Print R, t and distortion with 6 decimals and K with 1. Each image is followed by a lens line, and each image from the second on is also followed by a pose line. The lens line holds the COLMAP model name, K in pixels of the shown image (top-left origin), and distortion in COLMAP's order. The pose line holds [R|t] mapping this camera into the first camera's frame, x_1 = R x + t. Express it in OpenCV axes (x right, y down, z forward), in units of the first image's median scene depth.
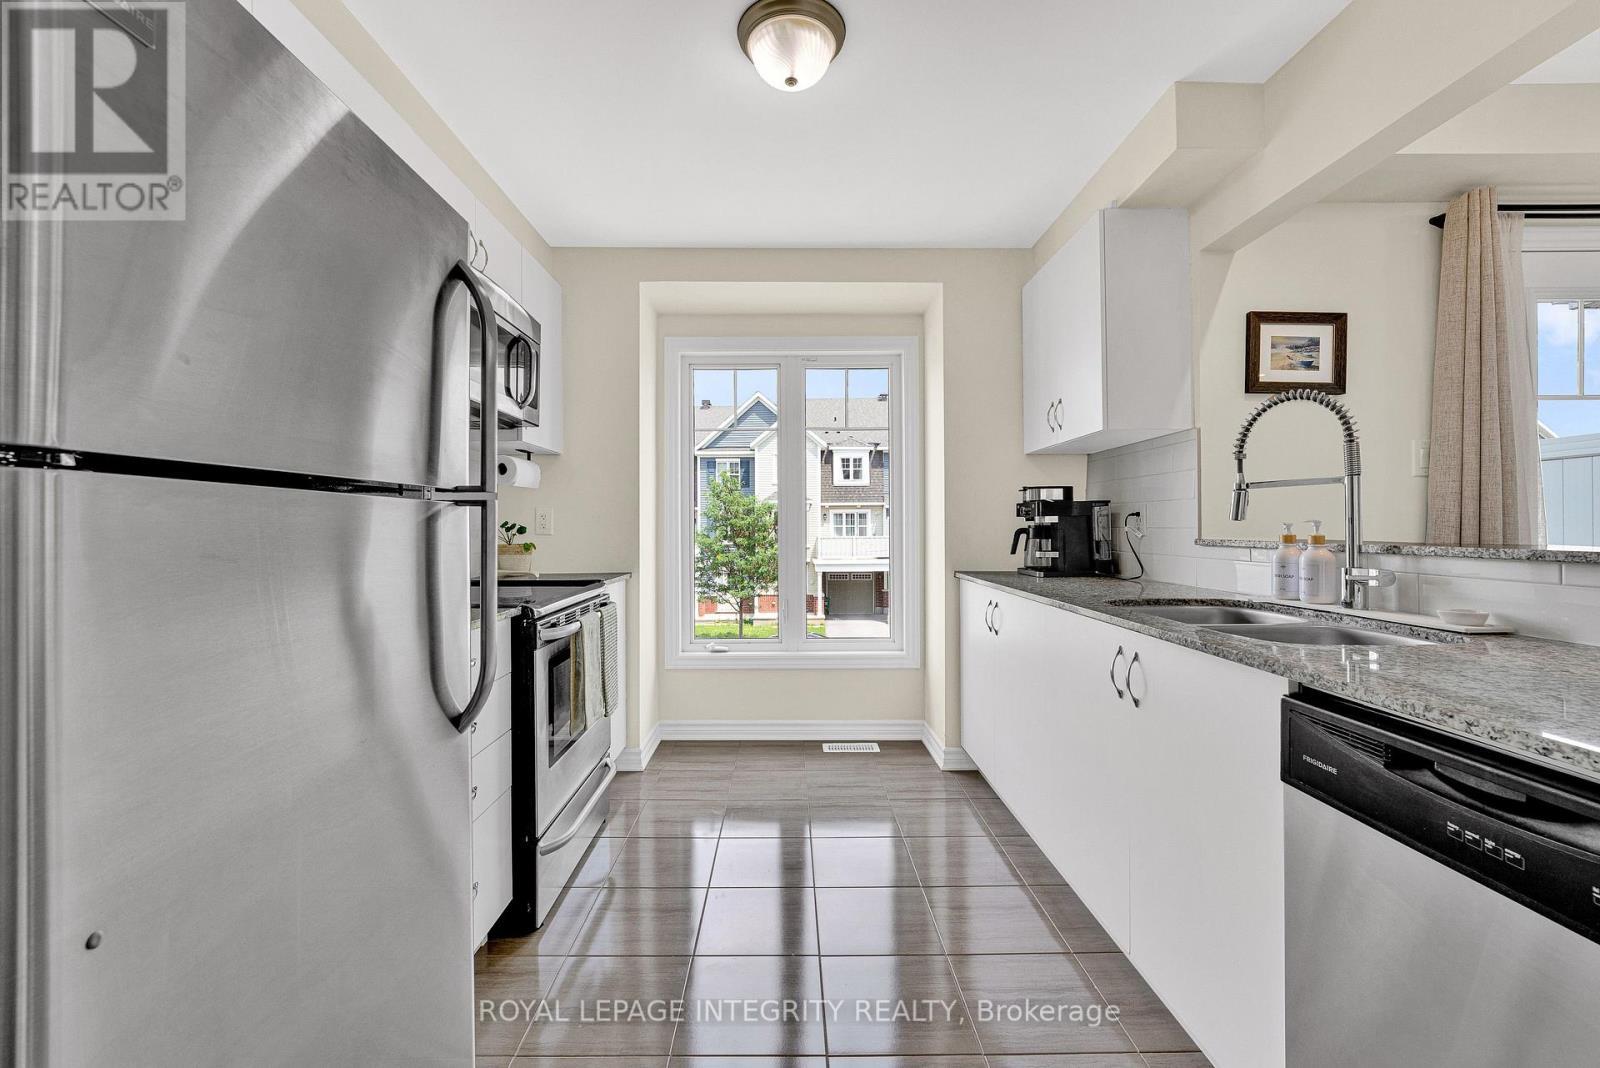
lens RADIAL K [[678.7, 0, 802.2], [0, 678.7, 526.7], [0, 0, 1]] dist [-0.016162, 0.001073]
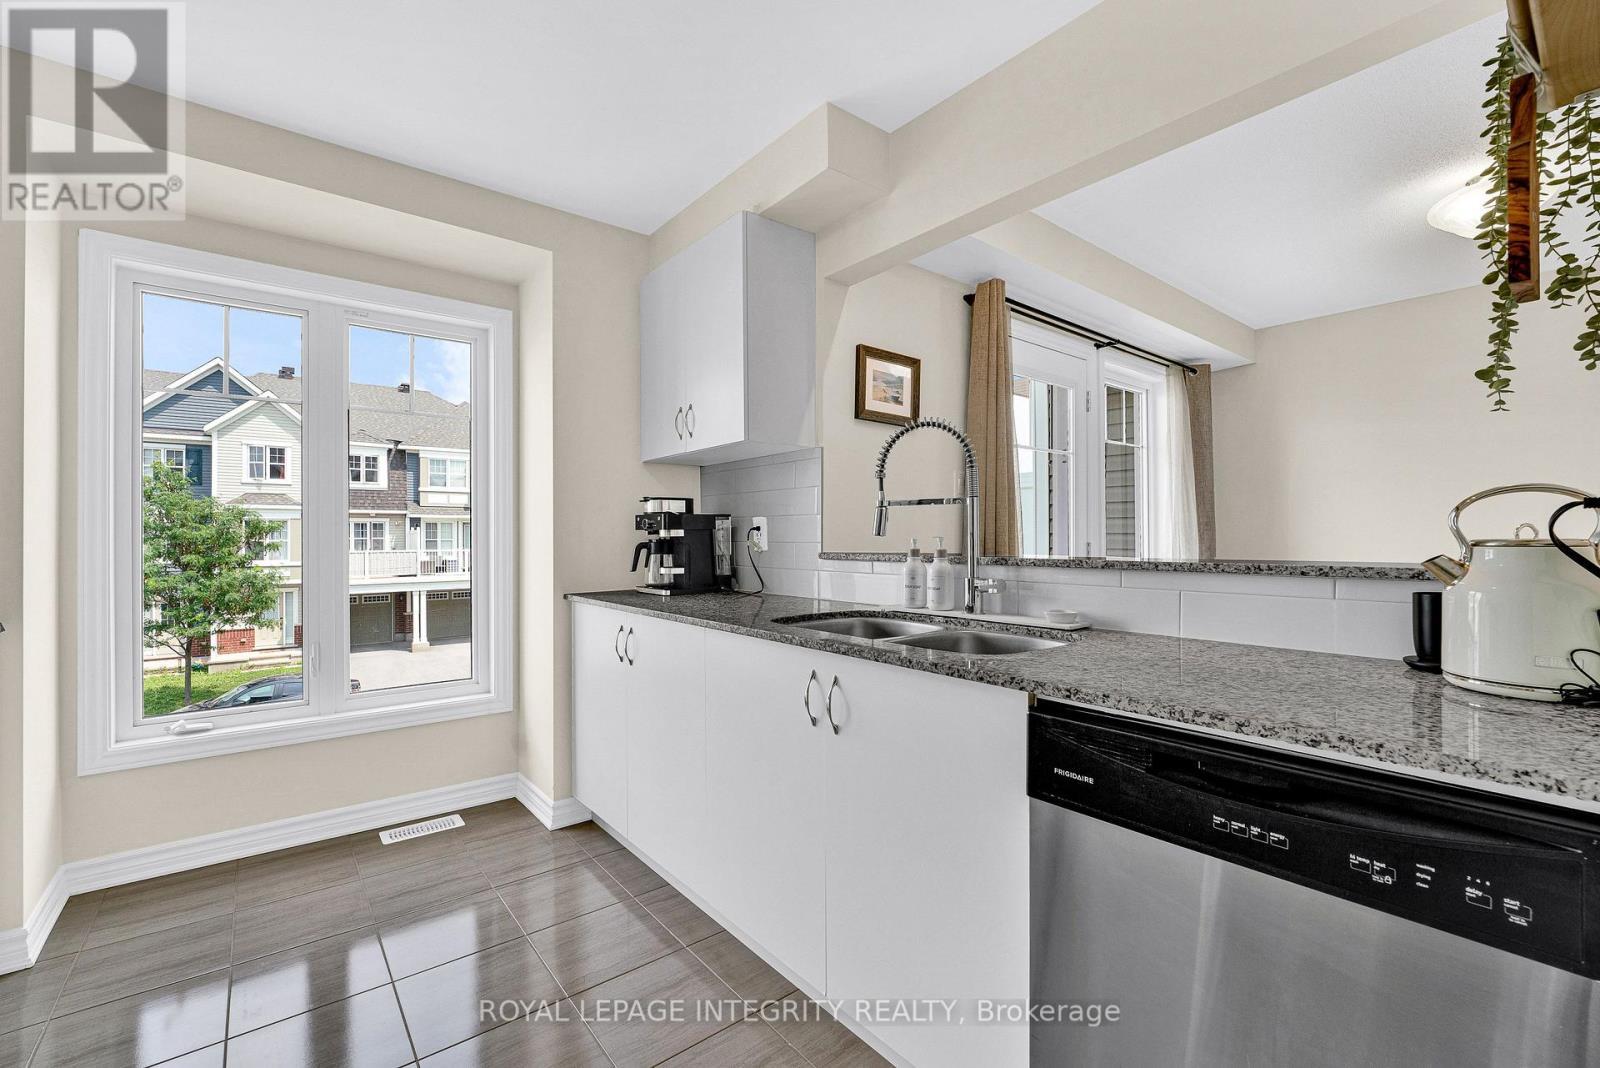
lens RADIAL K [[678.7, 0, 811.5], [0, 678.7, 540.0], [0, 0, 1]] dist [-0.016162, 0.001073]
pose [[0.785503, 0.000239, 0.618858, -0.074462], [-0.000957, 0.999999, 0.000828, -0.002474], [-0.618857, -0.001243, 0.785503, 0.178439]]
